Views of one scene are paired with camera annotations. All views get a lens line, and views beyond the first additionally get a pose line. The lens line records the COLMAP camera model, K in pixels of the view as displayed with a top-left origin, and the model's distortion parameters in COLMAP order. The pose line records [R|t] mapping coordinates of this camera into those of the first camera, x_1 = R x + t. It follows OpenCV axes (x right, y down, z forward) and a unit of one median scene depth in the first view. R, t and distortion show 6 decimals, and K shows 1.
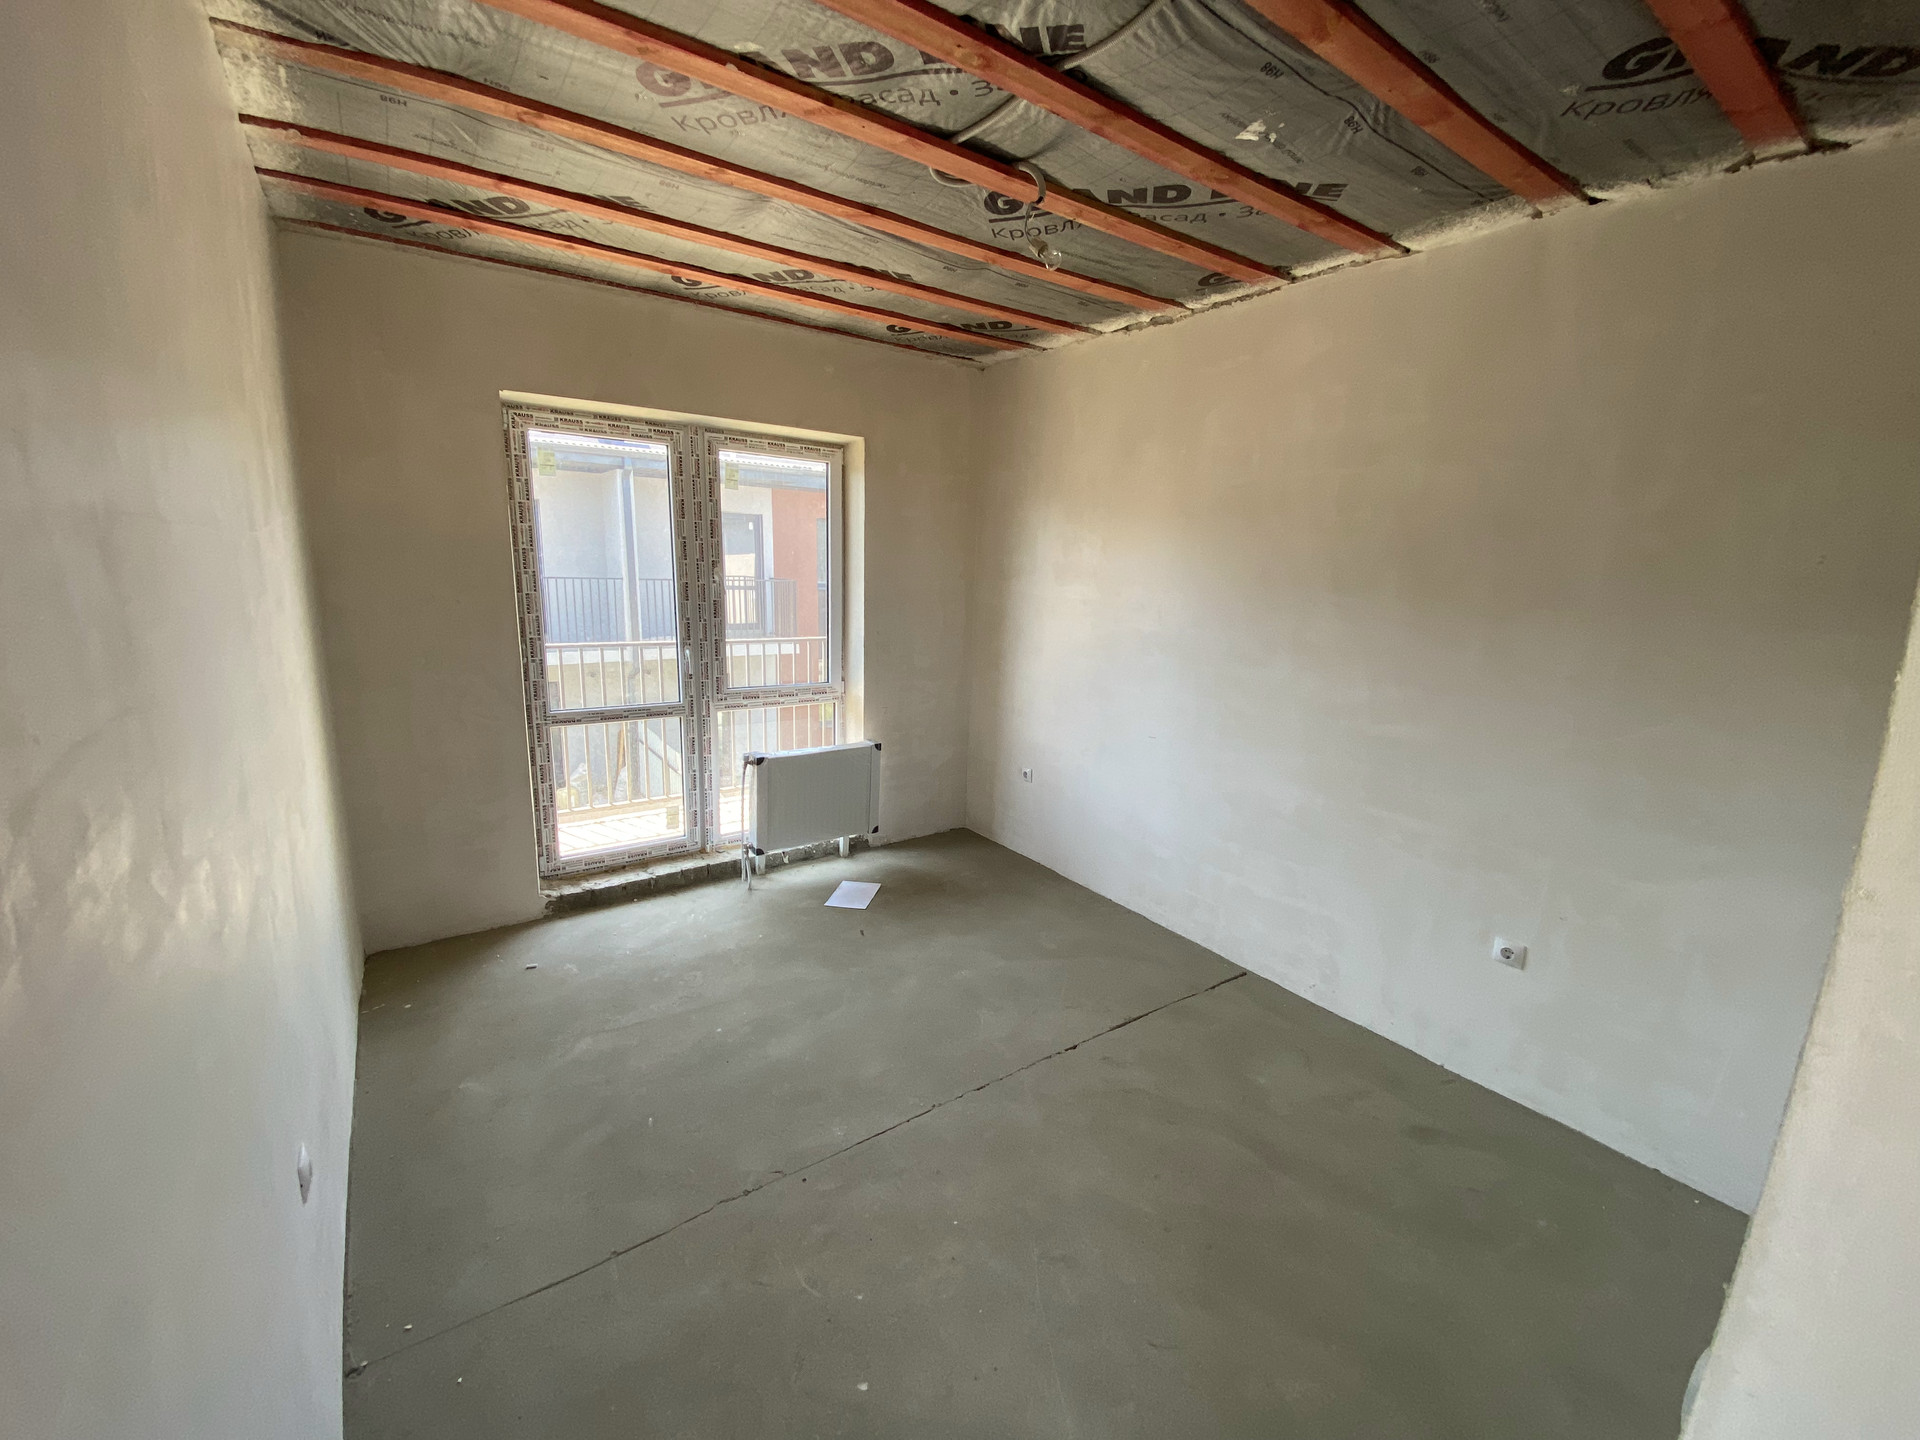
lens RADIAL K [[775.1, 0, 947.6], [0, 775.1, 706.8], [0, 0, 1]] dist [-0.009511, -0.005970]
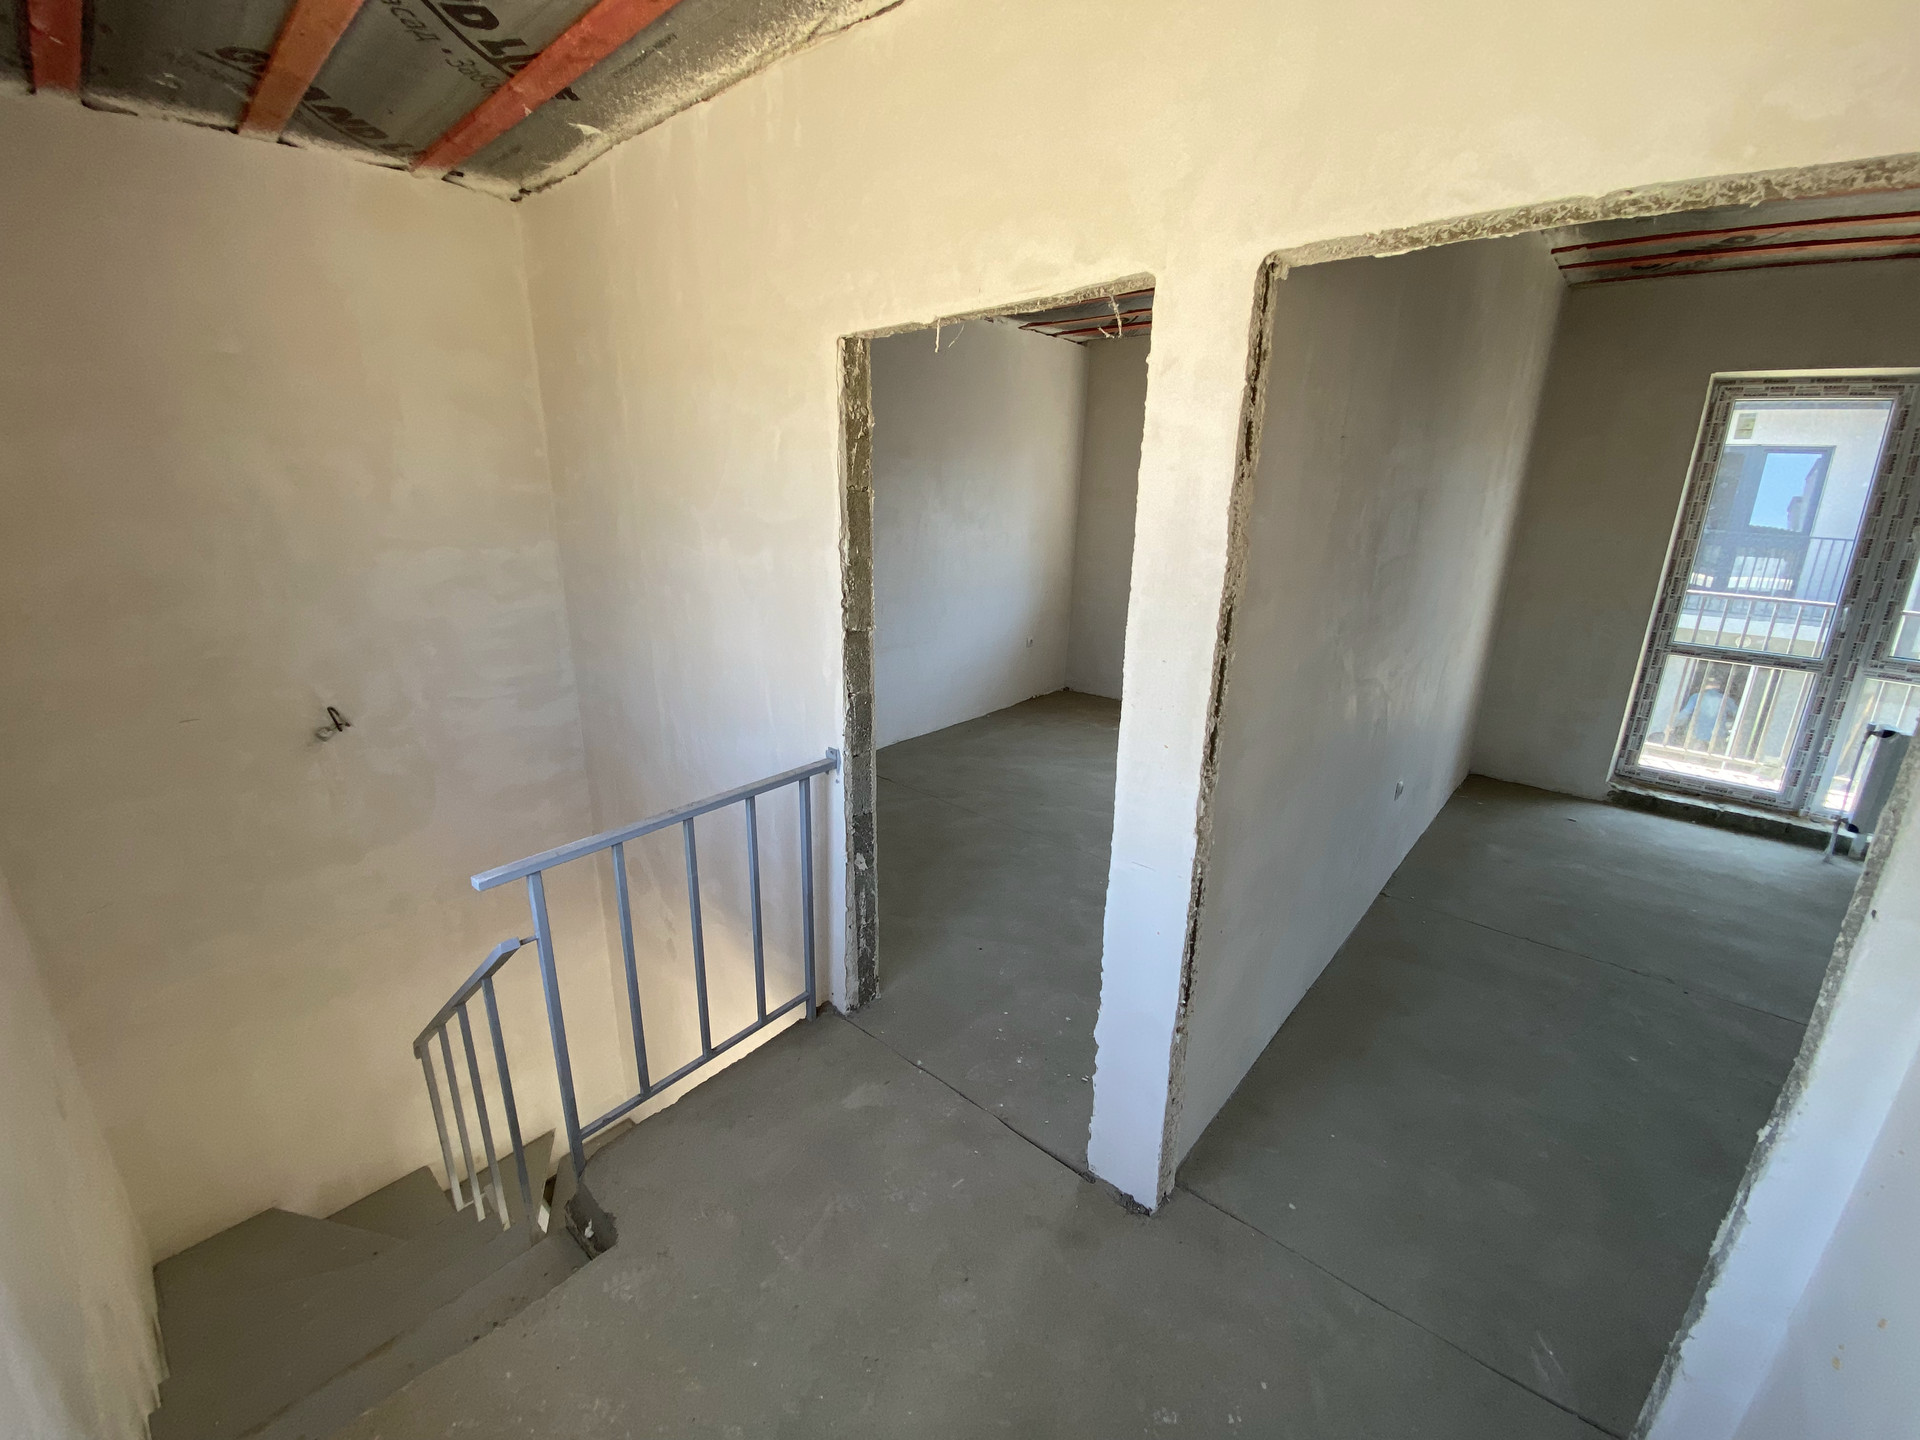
lens RADIAL K [[775.1, 0, 958.0], [0, 775.1, 720.7], [0, 0, 1]] dist [-0.009511, -0.005970]
pose [[0.225069, 0.267147, -0.937004, 0.376235], [-0.196228, 0.954401, 0.224973, 0.074439], [0.954379, 0.133232, 0.267228, -0.351464]]
